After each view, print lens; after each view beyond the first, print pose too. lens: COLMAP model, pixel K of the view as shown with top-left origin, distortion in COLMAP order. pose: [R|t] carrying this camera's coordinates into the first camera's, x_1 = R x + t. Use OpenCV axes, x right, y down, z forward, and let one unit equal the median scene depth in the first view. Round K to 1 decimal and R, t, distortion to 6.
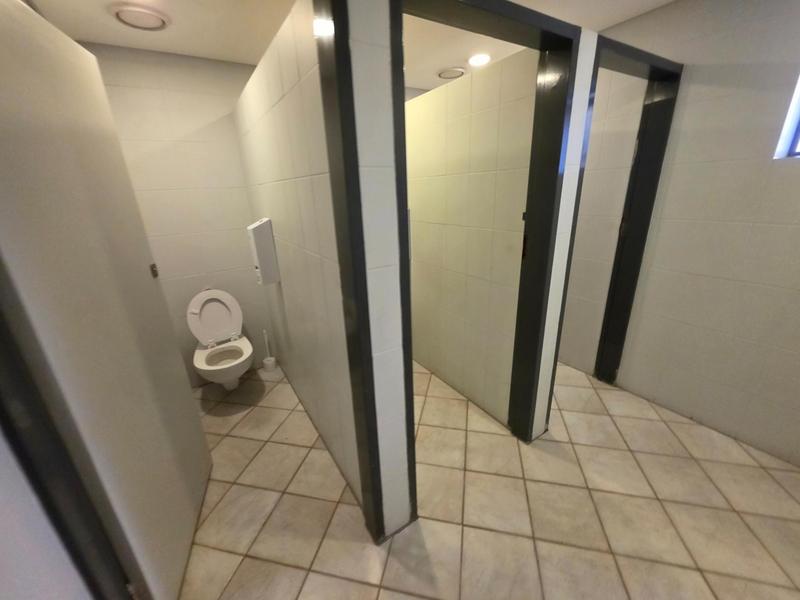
lens RADIAL K [[320.7, 0, 400.0], [0, 320.7, 300.0], [0, 0, 1]] dist [0.001908, 0.000314]
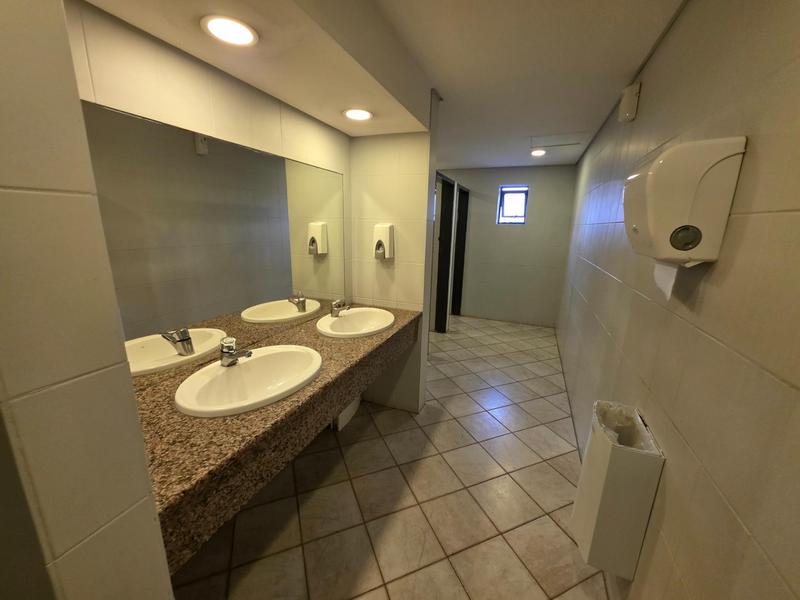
lens RADIAL K [[320.7, 0, 400.0], [0, 320.7, 300.0], [0, 0, 1]] dist [0.001908, 0.000314]
pose [[0.816133, -0.074381, 0.573057, -1.351265], [0.137650, 0.988159, -0.067777, 0.351579], [-0.561230, 0.134196, 0.816708, -0.868773]]
